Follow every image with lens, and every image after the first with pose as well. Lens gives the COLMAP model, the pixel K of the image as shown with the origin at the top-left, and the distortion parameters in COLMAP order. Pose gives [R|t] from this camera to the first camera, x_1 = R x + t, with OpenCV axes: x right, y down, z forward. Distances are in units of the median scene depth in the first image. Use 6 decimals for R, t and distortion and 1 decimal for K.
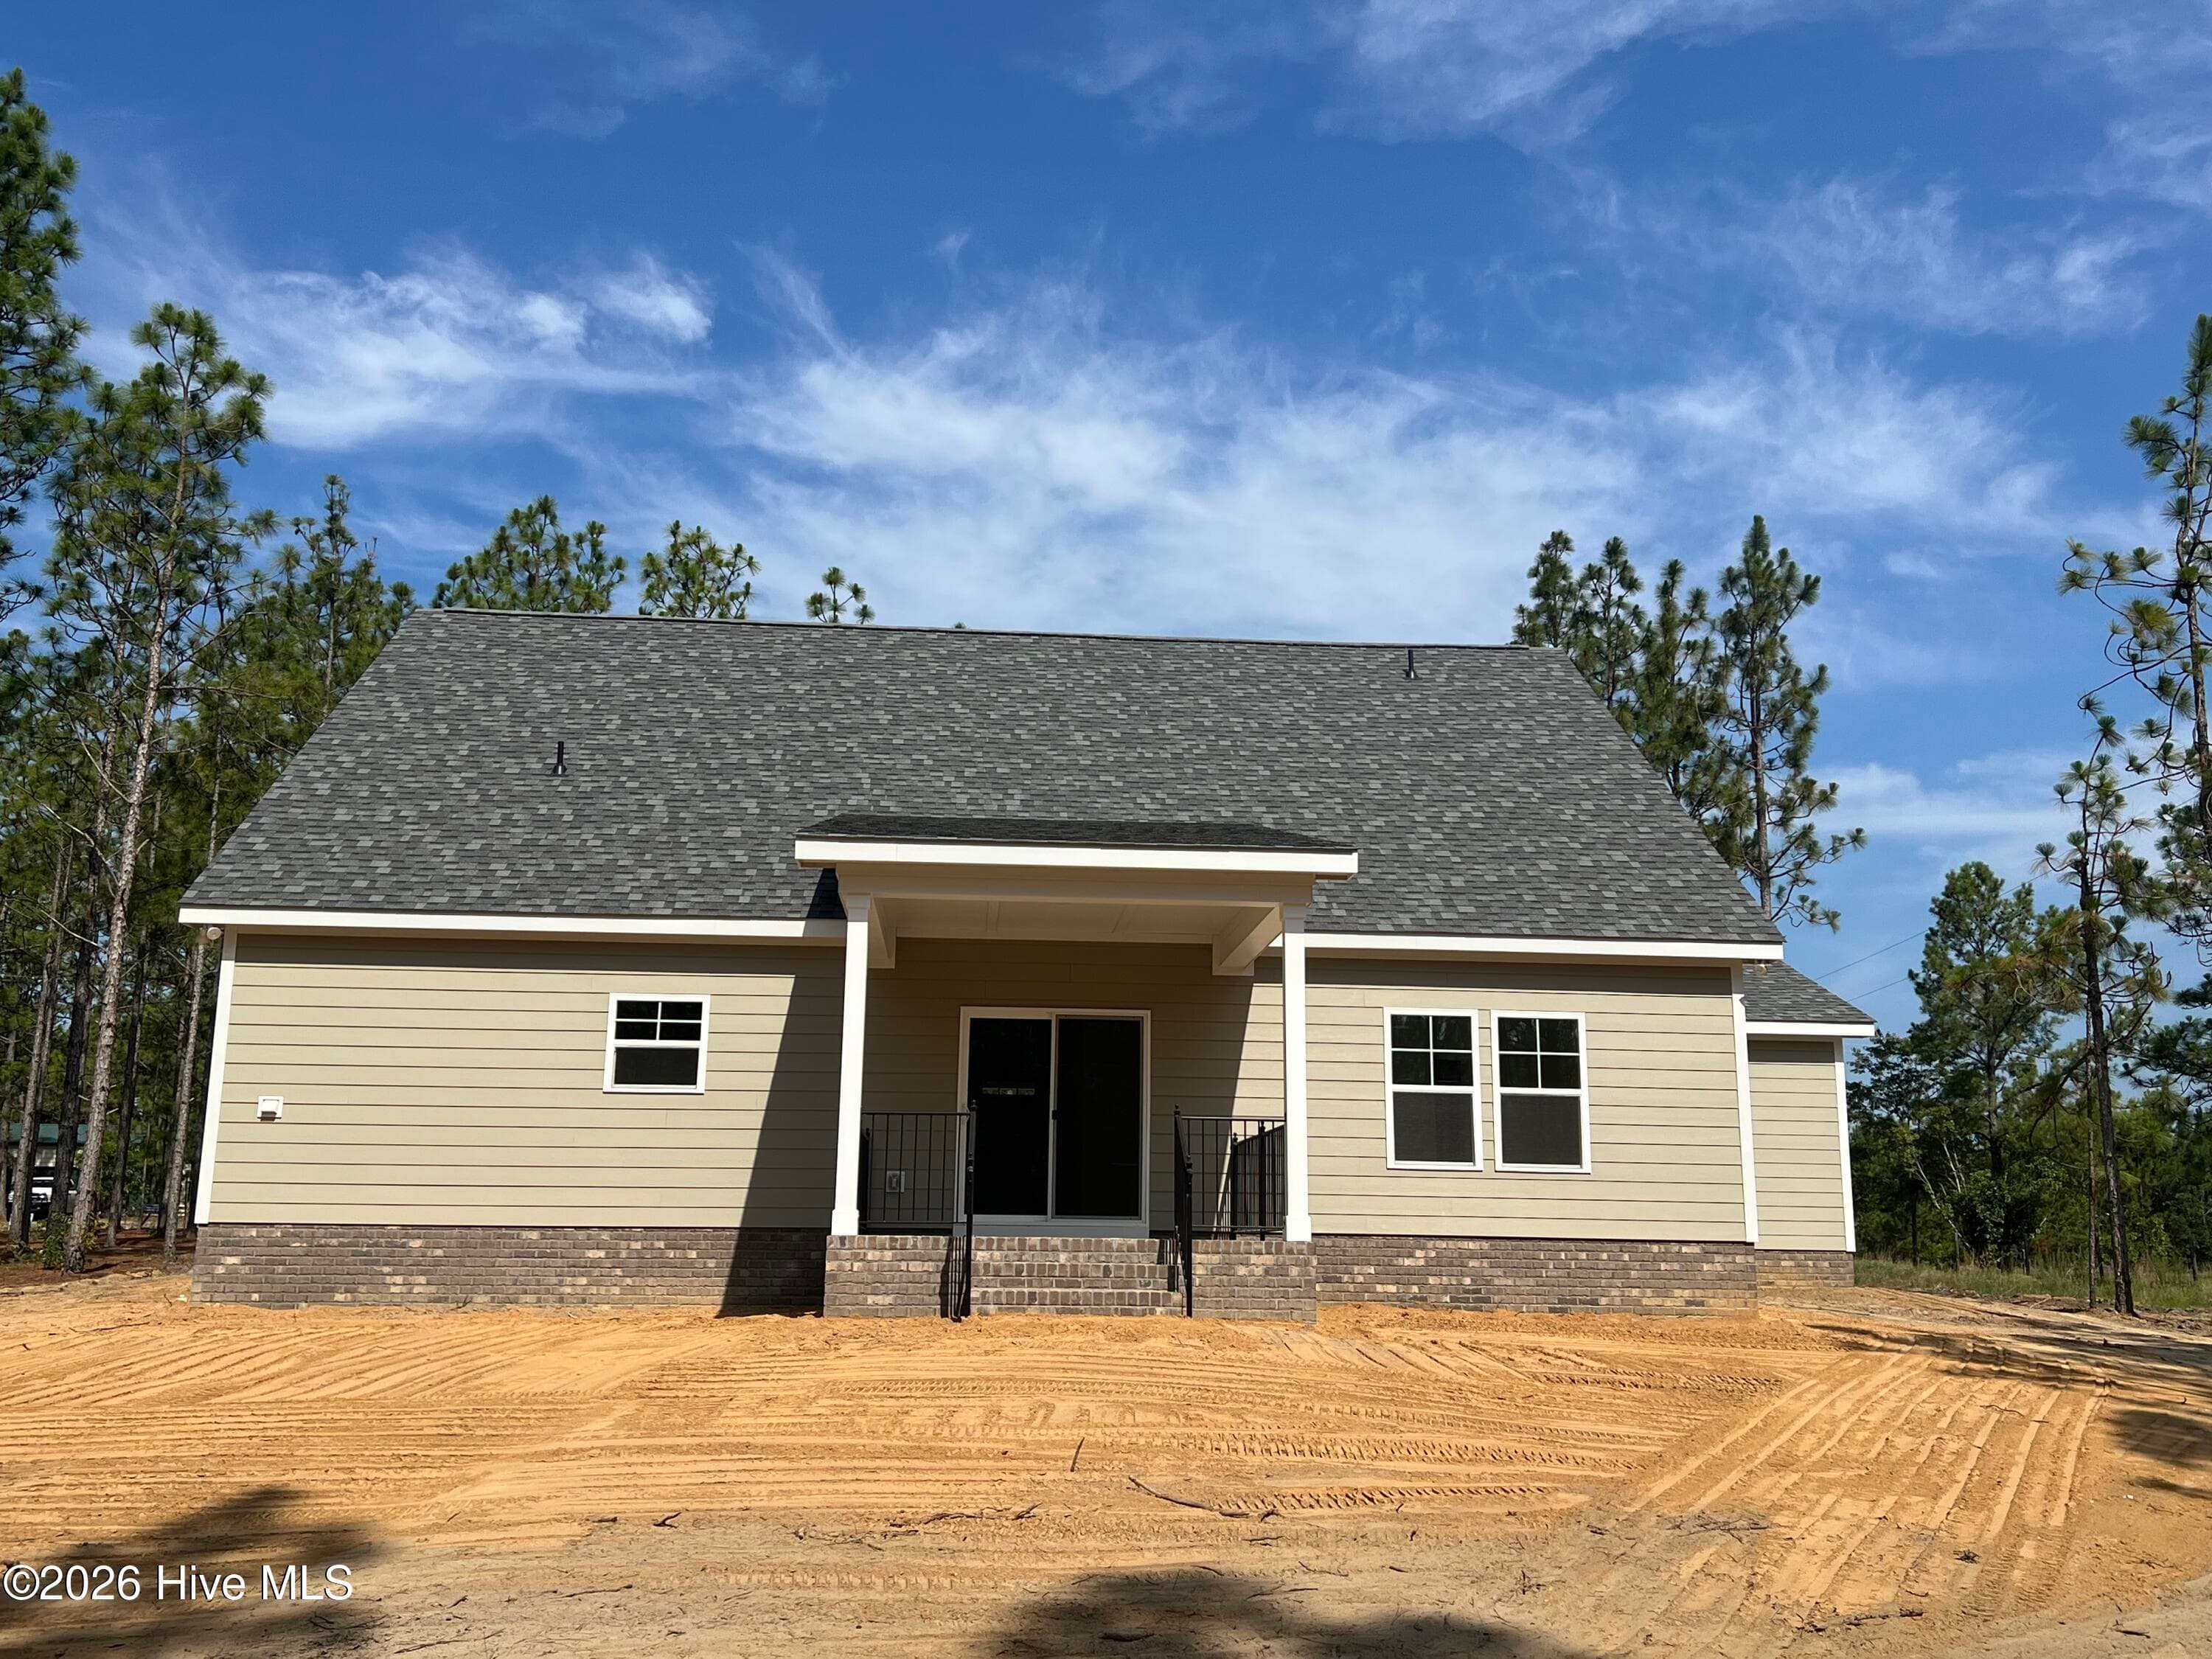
lens RADIAL K [[2059.8, 0, 1106.0], [0, 2059.8, 829.5], [0, 0, 1]] dist [0.006828, -0.006393]
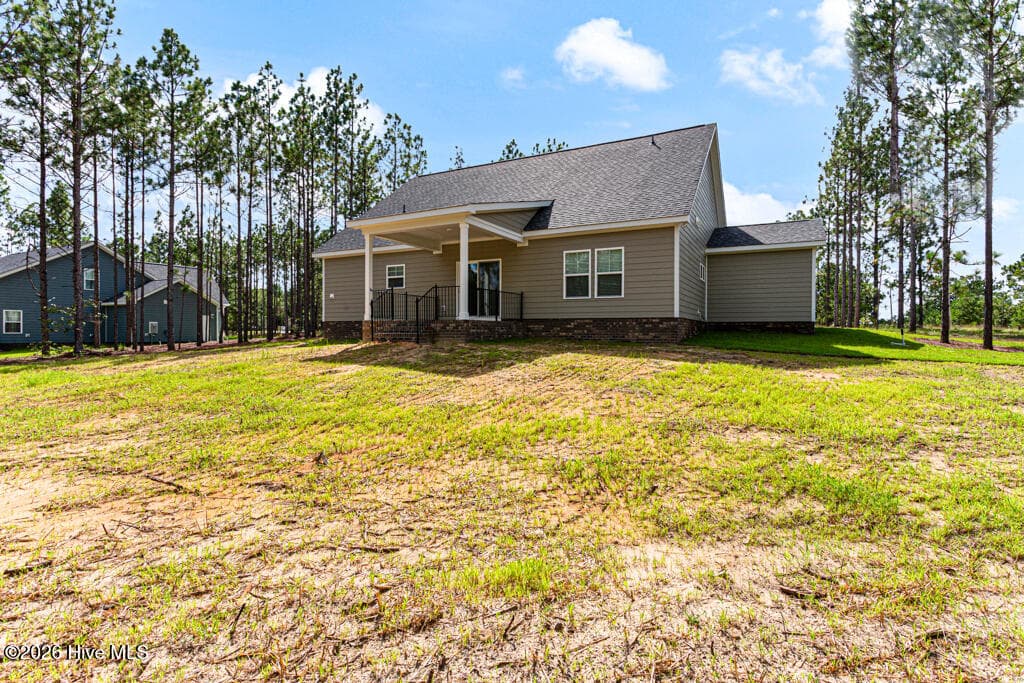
lens RADIAL K [[518.9, 0, 511.4], [0, 518.9, 324.9], [0, 0, 1]] dist [-0.001628, 0.000385]
pose [[0.852179, -0.020452, -0.522850, 0.288083], [0.117712, 0.981116, 0.153479, 0.037791], [0.509837, -0.192337, 0.838494, 0.136608]]
